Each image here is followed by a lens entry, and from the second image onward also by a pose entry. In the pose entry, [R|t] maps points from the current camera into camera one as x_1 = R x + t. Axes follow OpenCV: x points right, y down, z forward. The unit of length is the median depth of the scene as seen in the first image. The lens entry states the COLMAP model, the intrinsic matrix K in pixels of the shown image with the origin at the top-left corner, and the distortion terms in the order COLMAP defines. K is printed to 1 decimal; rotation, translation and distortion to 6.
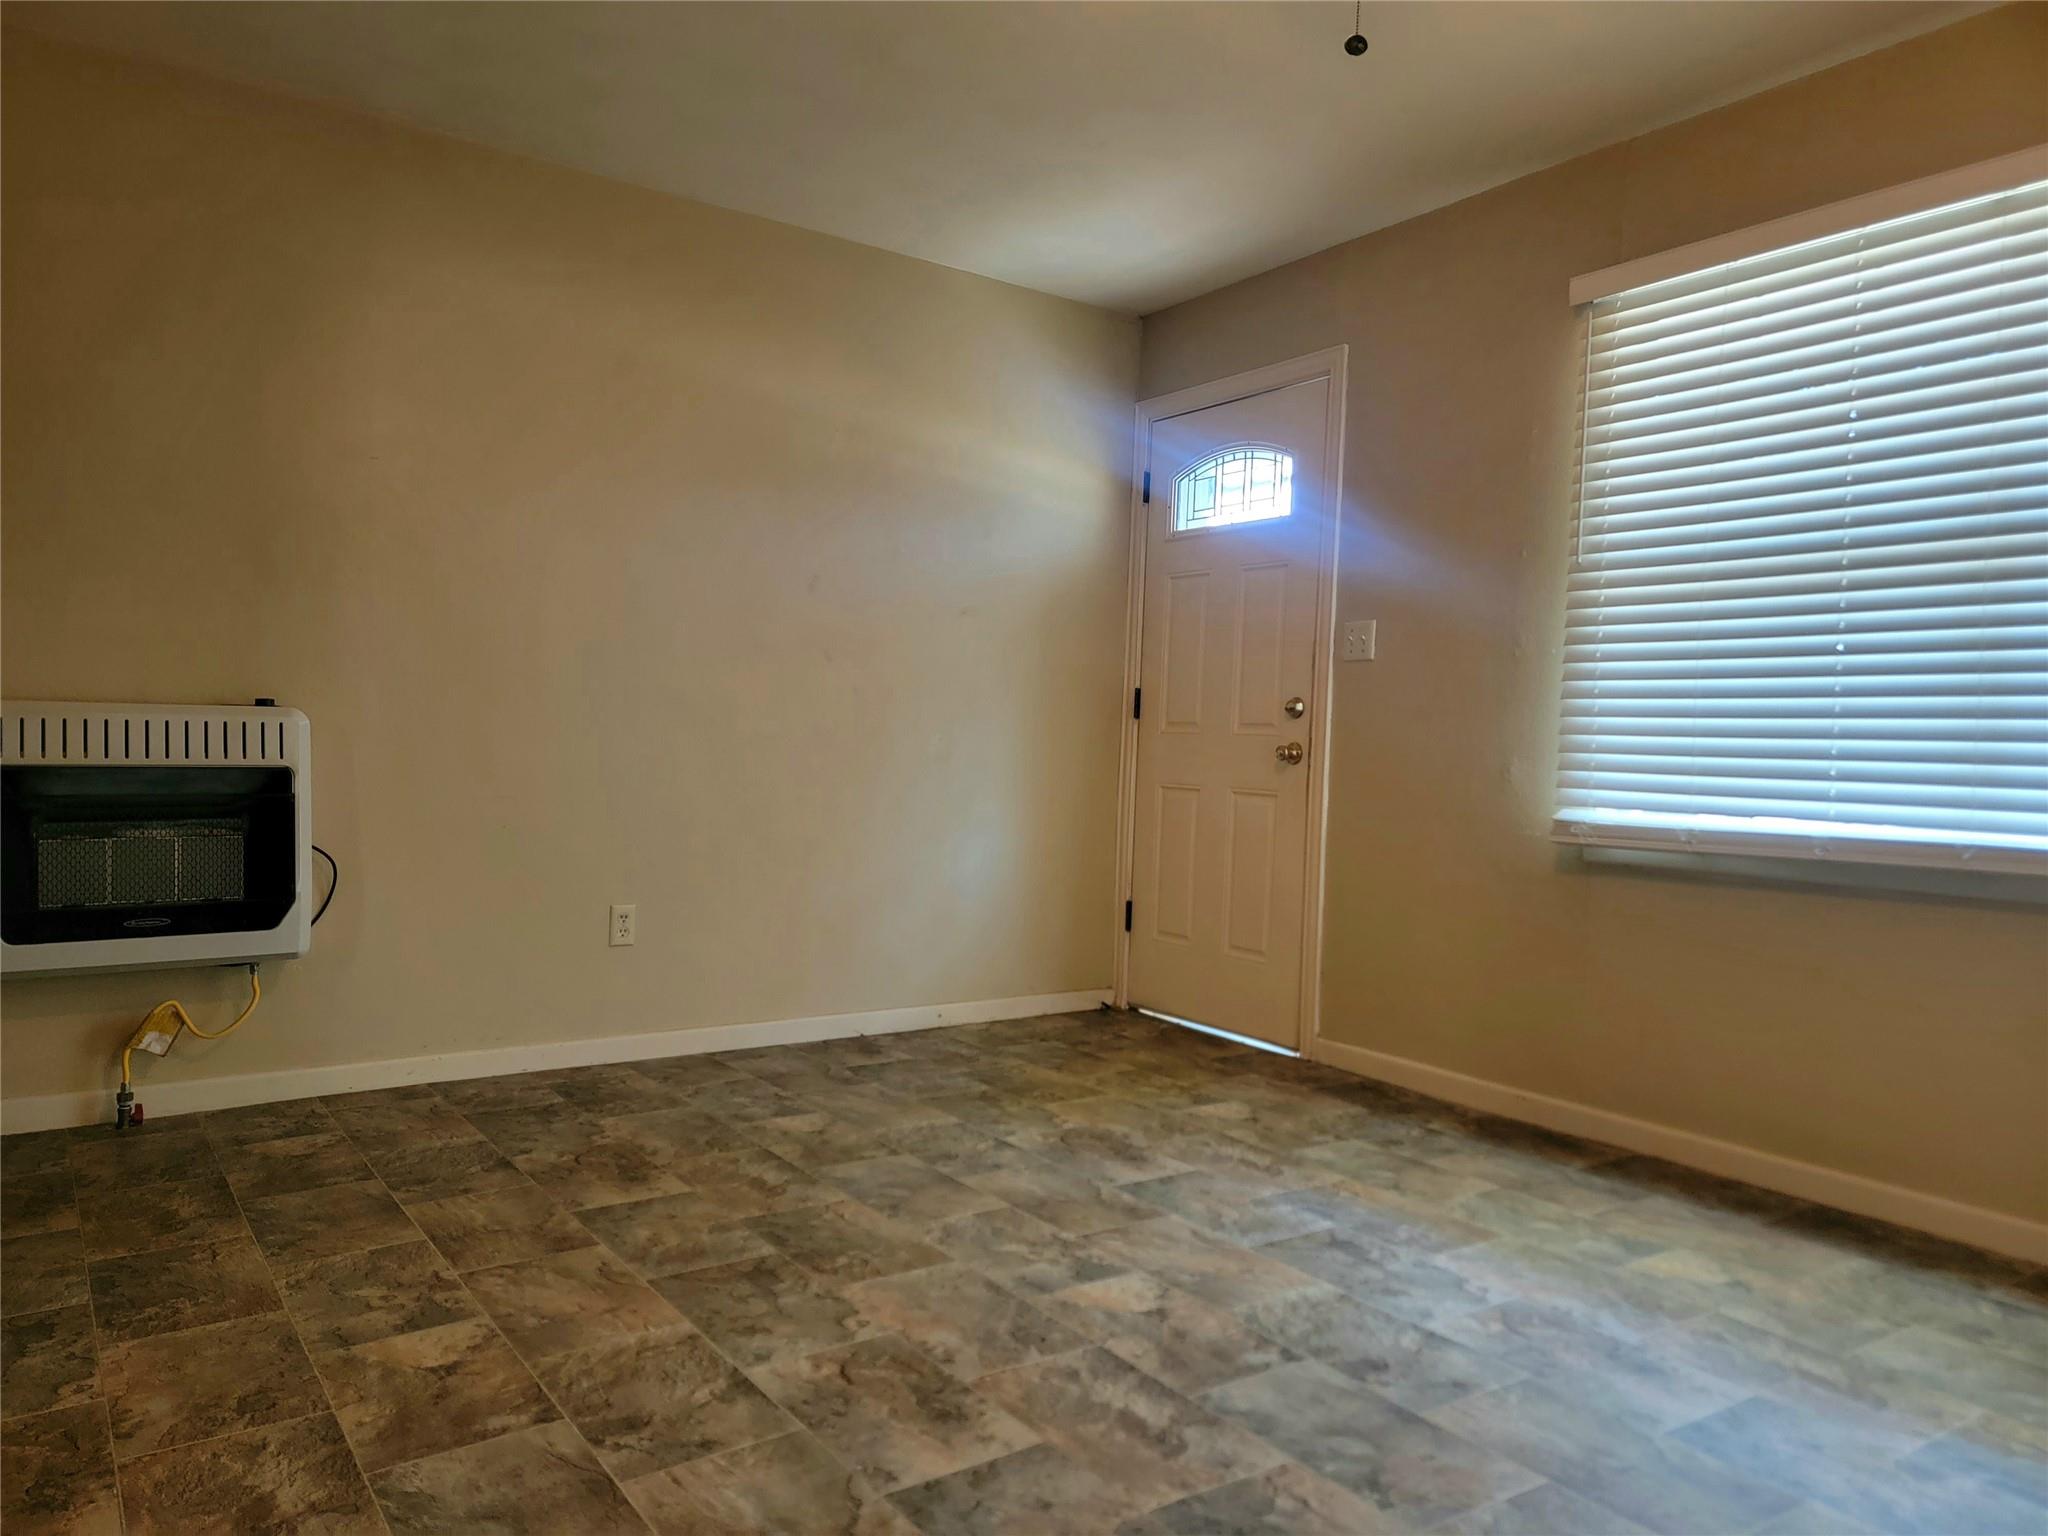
lens RADIAL K [[1425.7, 0, 1017.9], [0, 1425.7, 765.0], [0, 0, 1]] dist [0.078085, -0.032925]
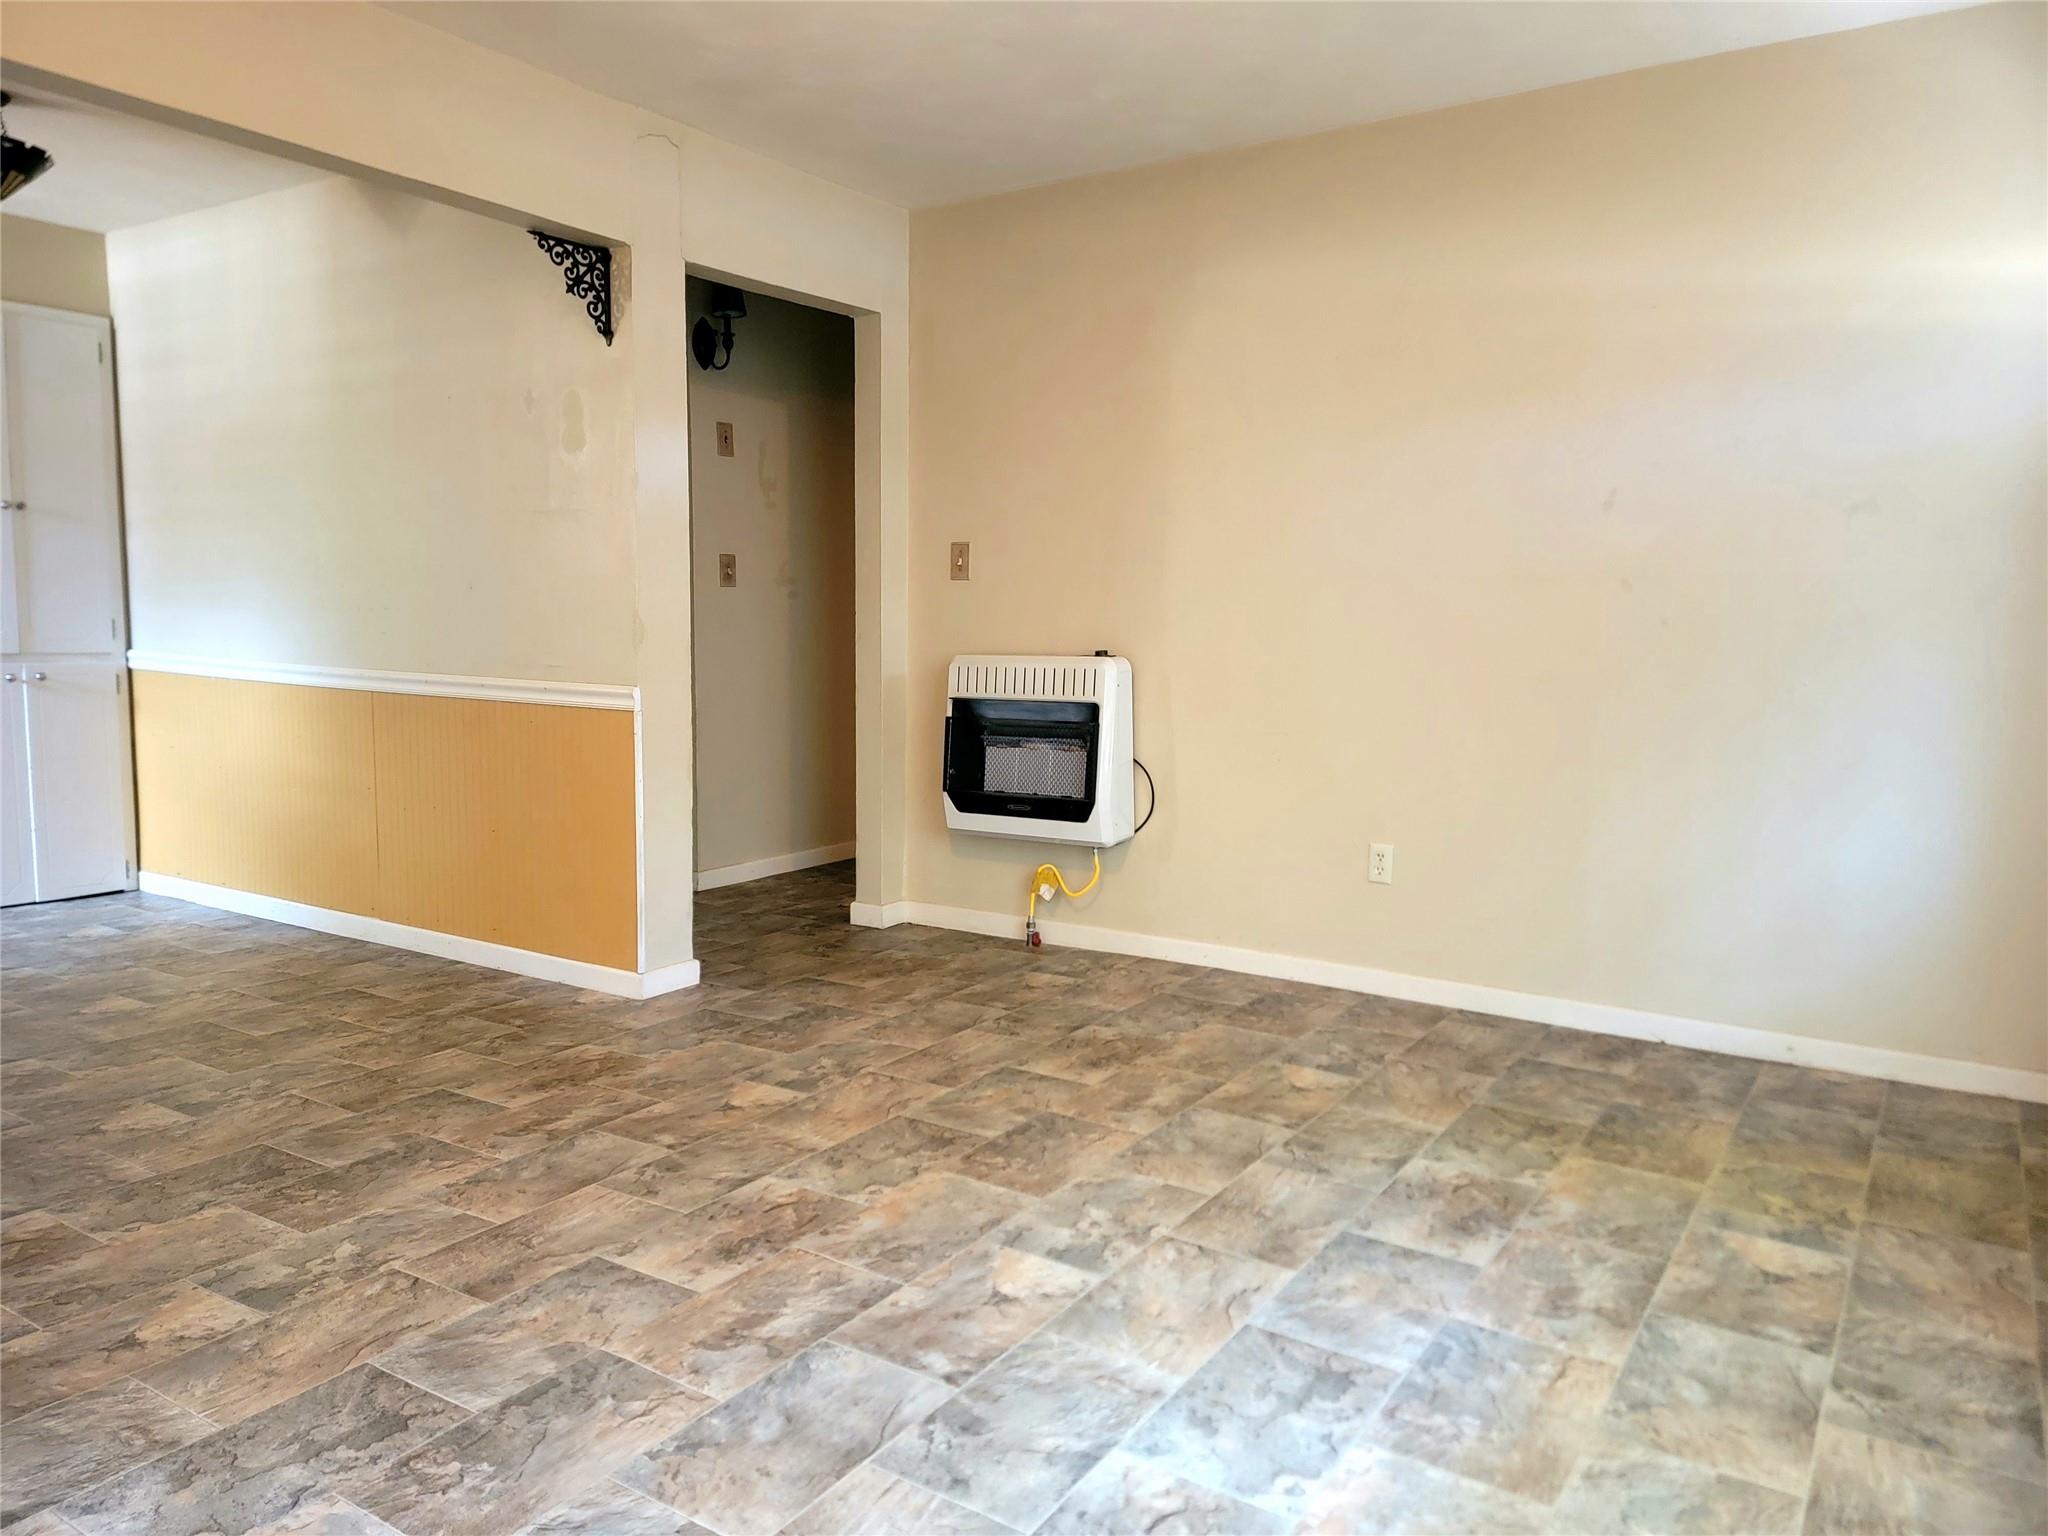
lens RADIAL K [[1425.7, 0, 1038.5], [0, 1425.7, 696.4], [0, 0, 1]] dist [0.078085, -0.032925]
pose [[0.377920, 0.026866, -0.925448, 0.863714], [-0.015033, 0.999625, 0.022880, -0.041775], [0.925716, 0.005265, 0.378183, 0.566563]]
